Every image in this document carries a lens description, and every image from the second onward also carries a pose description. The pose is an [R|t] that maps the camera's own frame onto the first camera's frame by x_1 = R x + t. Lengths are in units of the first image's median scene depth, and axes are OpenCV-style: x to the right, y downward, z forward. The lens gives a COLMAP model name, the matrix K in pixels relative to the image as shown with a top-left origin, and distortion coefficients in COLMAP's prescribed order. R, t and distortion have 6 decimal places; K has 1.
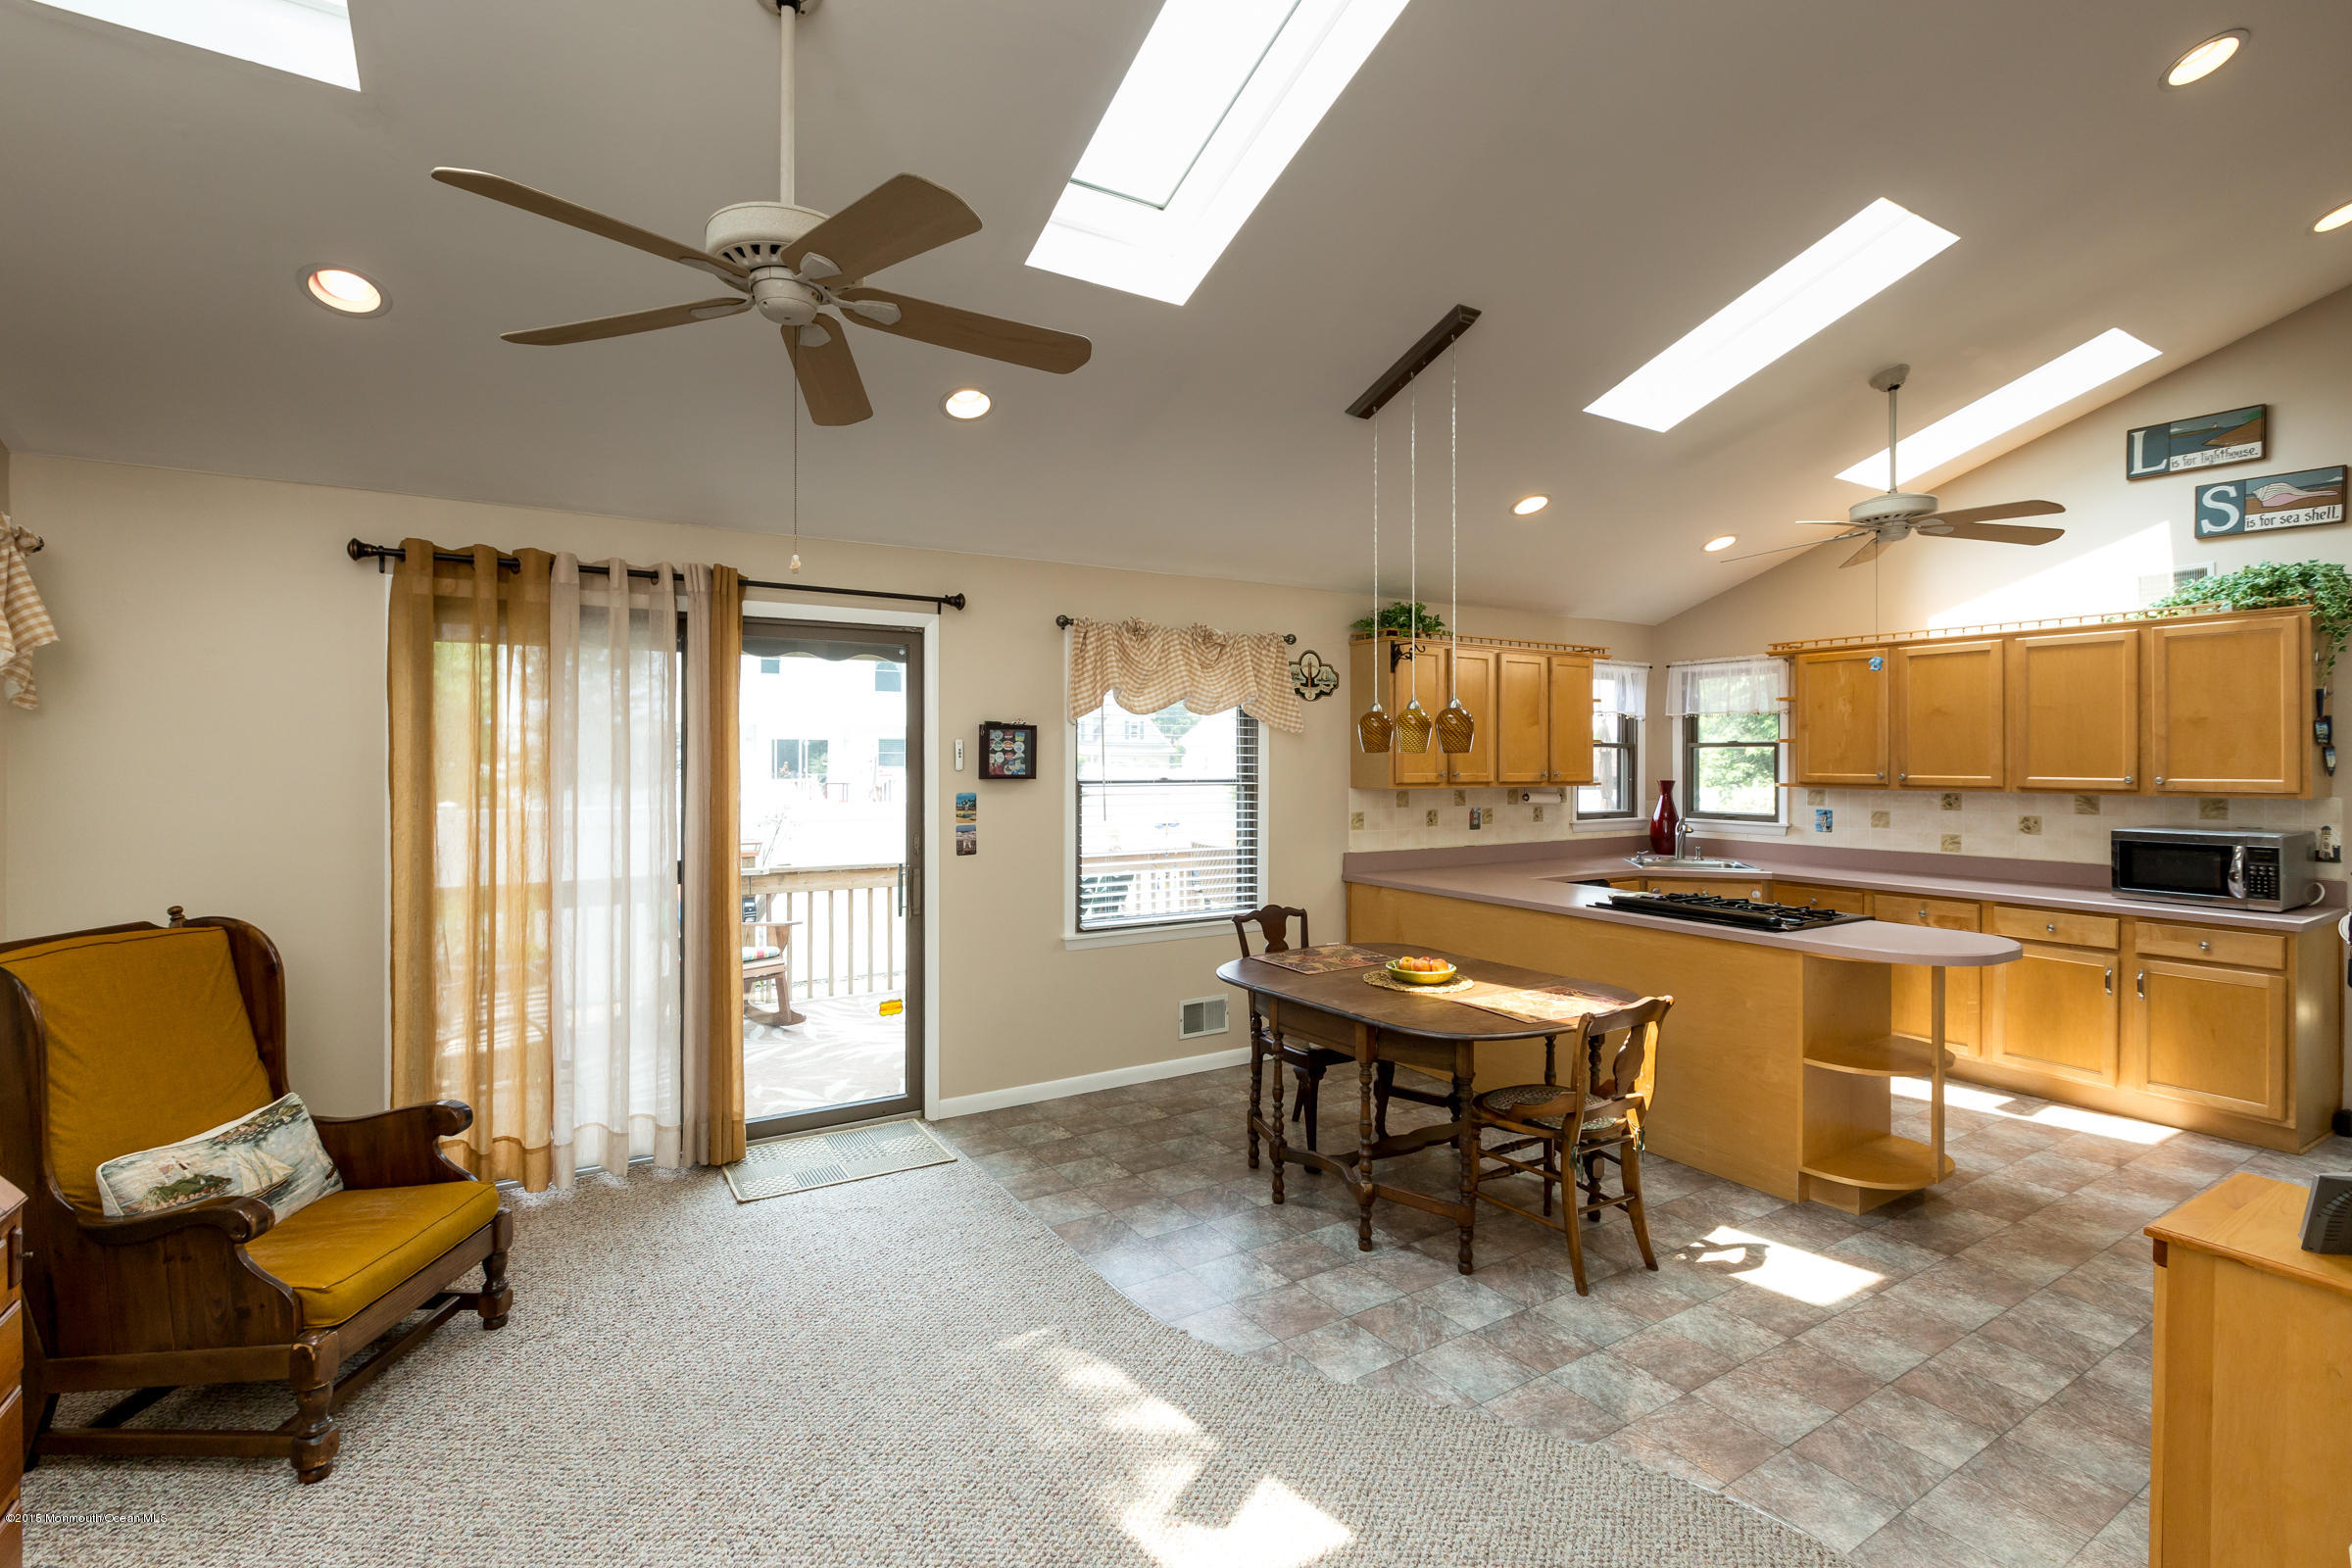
lens RADIAL K [[1042.0, 0, 1126.9], [0, 1042.0, 763.2], [0, 0, 1]] dist [0.002284, -0.002379]
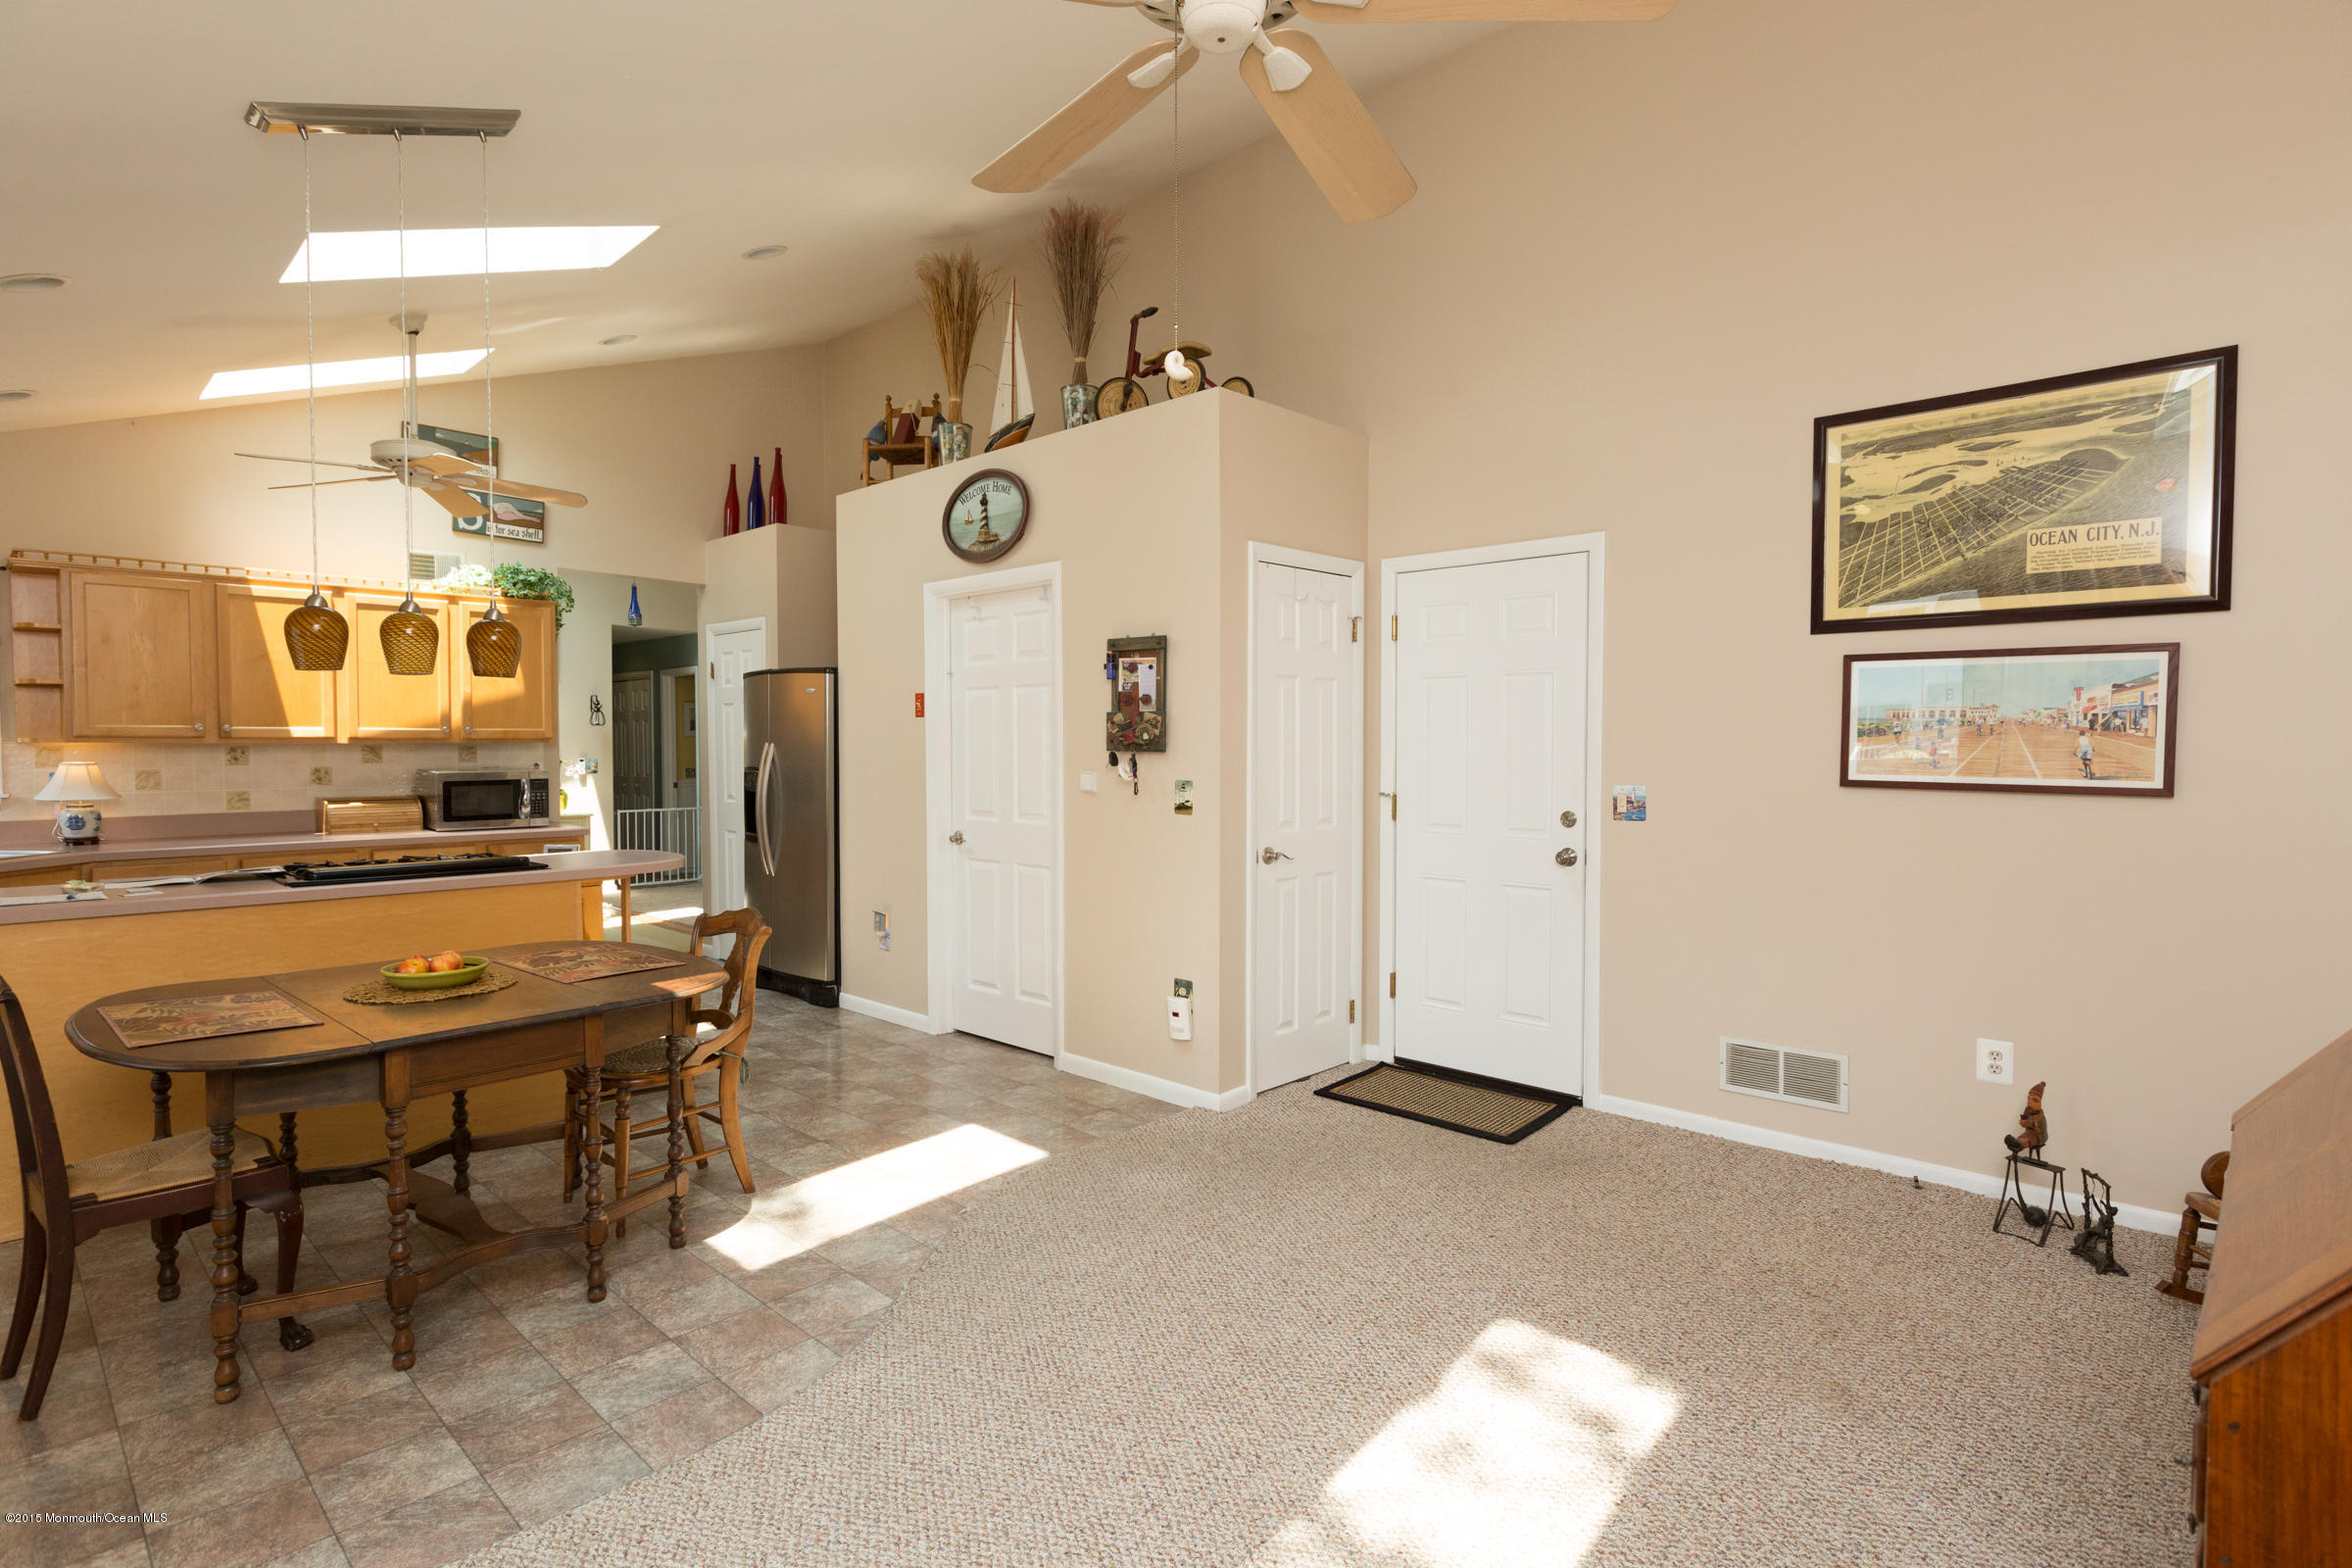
lens RADIAL K [[1153.8, 0, 1185.5], [0, 1153.8, 782.7], [0, 0, 1]] dist [-0.002262, -0.002028]
pose [[-0.283761, -0.034731, 0.958266, -0.524706], [0.002600, 0.999312, 0.036988, 0.030500], [-0.958891, 0.012987, -0.283476, 0.587937]]
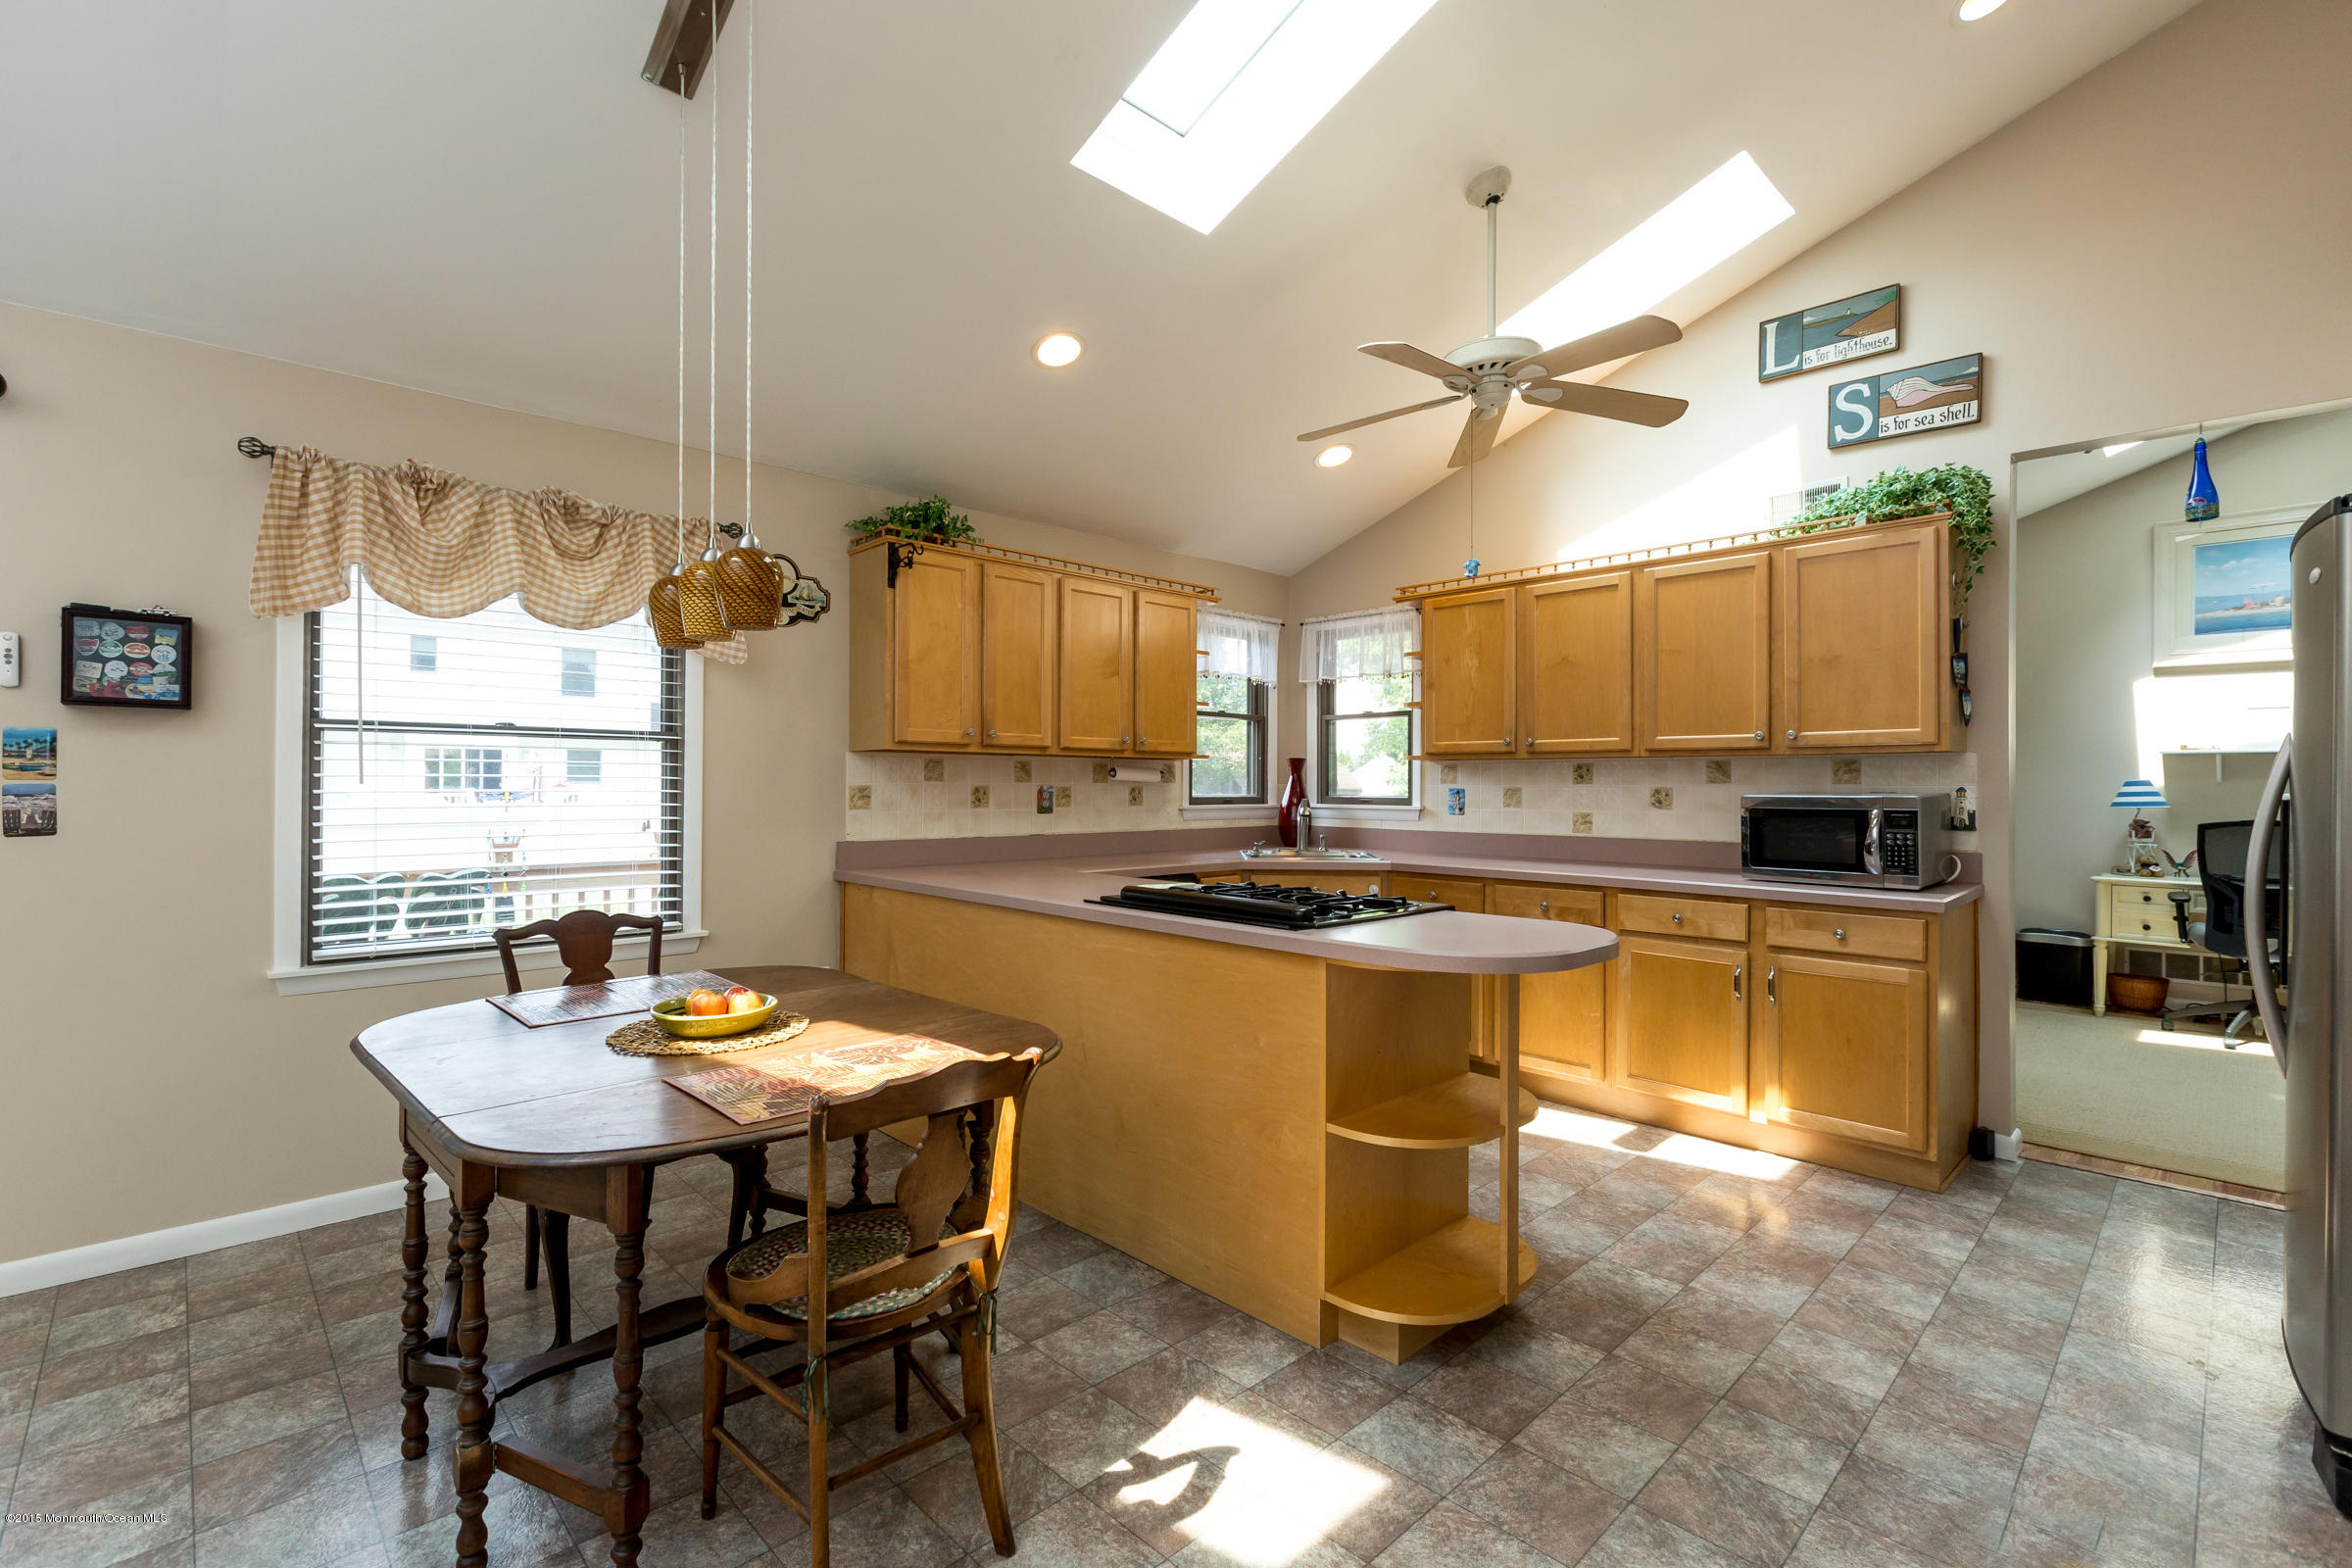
lens RADIAL K [[1029.6, 0, 1133.6], [0, 1029.6, 787.2], [0, 0, 1]] dist [-0.001070, -0.000865]
pose [[0.977568, 0.002006, 0.210608, 0.317574], [-0.001679, 0.999997, -0.001730, 0.060728], [-0.210611, 0.001338, 0.977569, 0.321165]]
